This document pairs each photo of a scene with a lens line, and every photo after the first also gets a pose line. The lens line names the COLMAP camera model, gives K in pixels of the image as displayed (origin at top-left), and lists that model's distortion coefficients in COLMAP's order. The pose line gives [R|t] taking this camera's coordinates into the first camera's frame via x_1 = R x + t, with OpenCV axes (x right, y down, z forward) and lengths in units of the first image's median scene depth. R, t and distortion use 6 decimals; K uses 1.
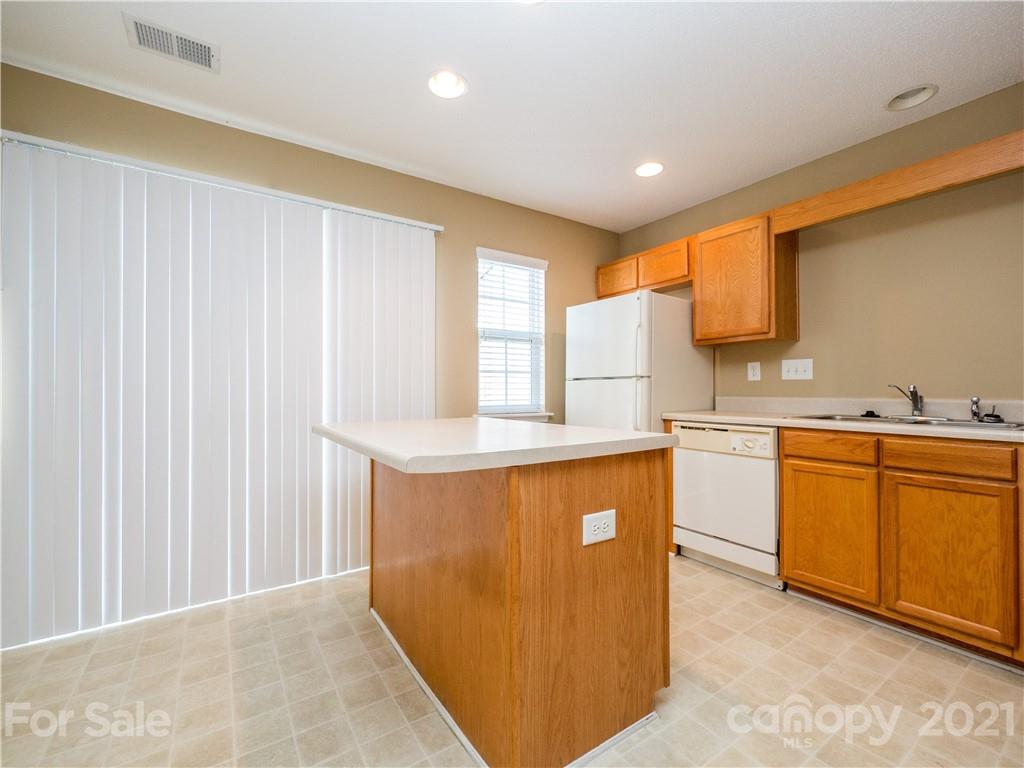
lens RADIAL K [[449.7, 0, 514.1], [0, 449.7, 387.7], [0, 0, 1]] dist [-0.013487, -0.000416]
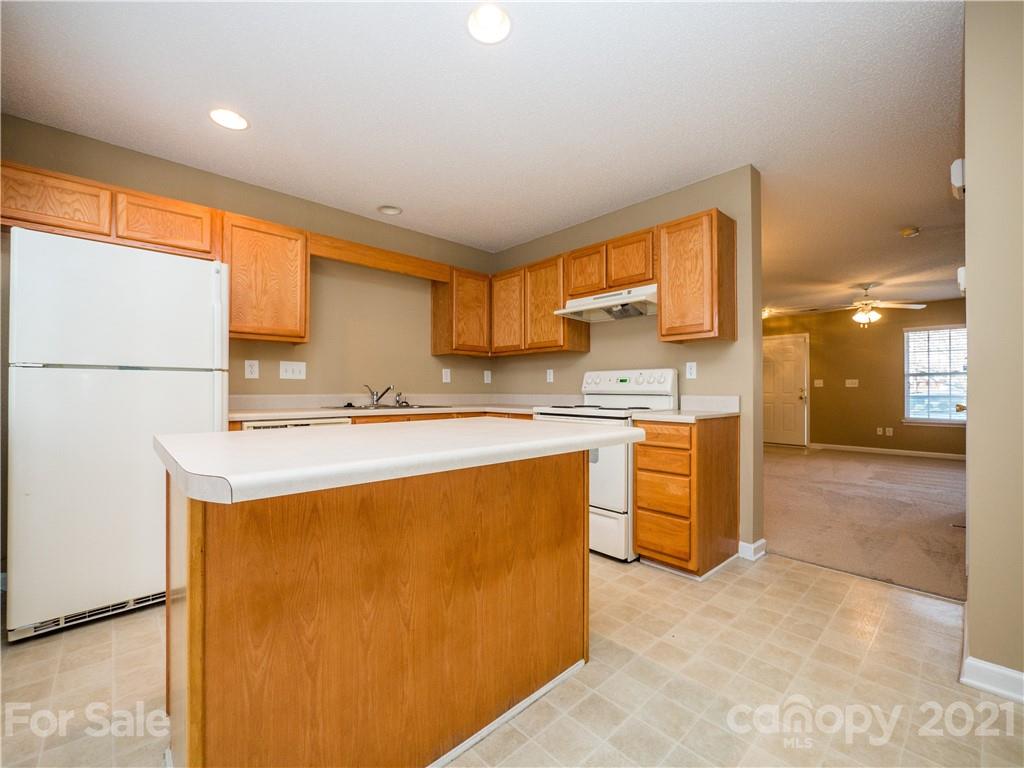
lens RADIAL K [[428.0, 0, 507.0], [0, 428.0, 386.4], [0, 0, 1]] dist [-0.004004, -0.003395]
pose [[-0.144413, 0.009134, 0.989475, -1.038166], [-0.011686, 0.999872, -0.010936, 0.014196], [-0.989449, -0.013142, -0.144287, 1.149570]]
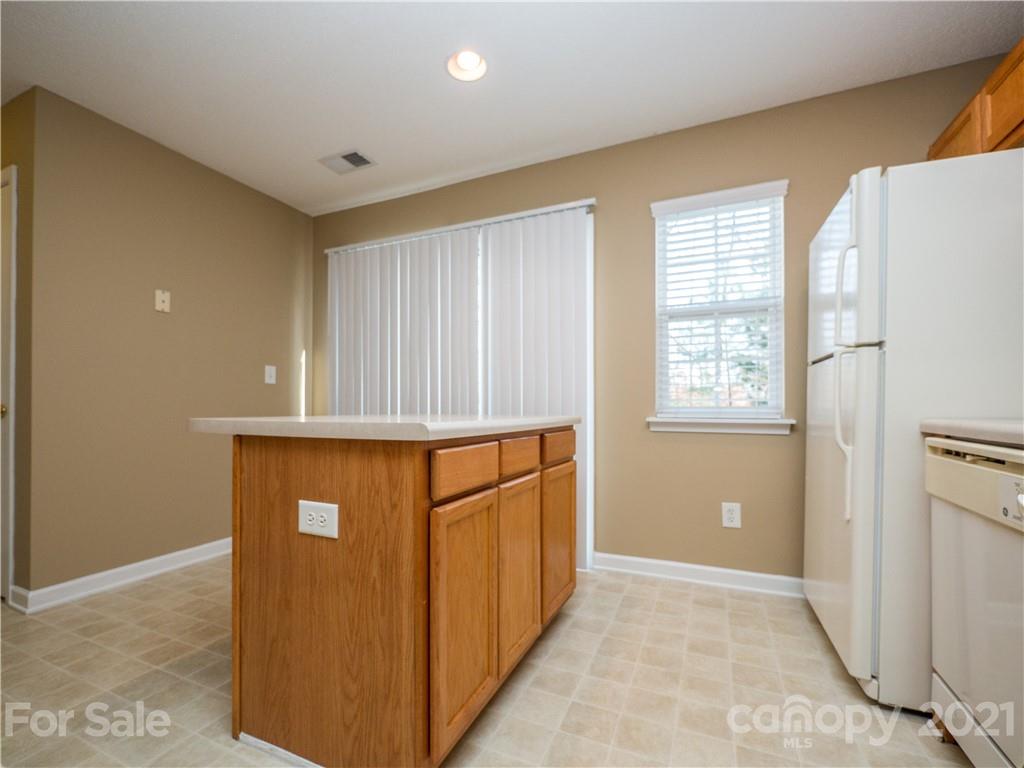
lens RADIAL K [[464.4, 0, 487.4], [0, 464.4, 404.4], [0, 0, 1]] dist [-0.008599, -0.000600]
pose [[0.506727, -0.000728, -0.862107, 0.947540], [0.005539, 0.999982, 0.002412, 0.069083], [0.862089, -0.005998, 0.506721, 0.680683]]
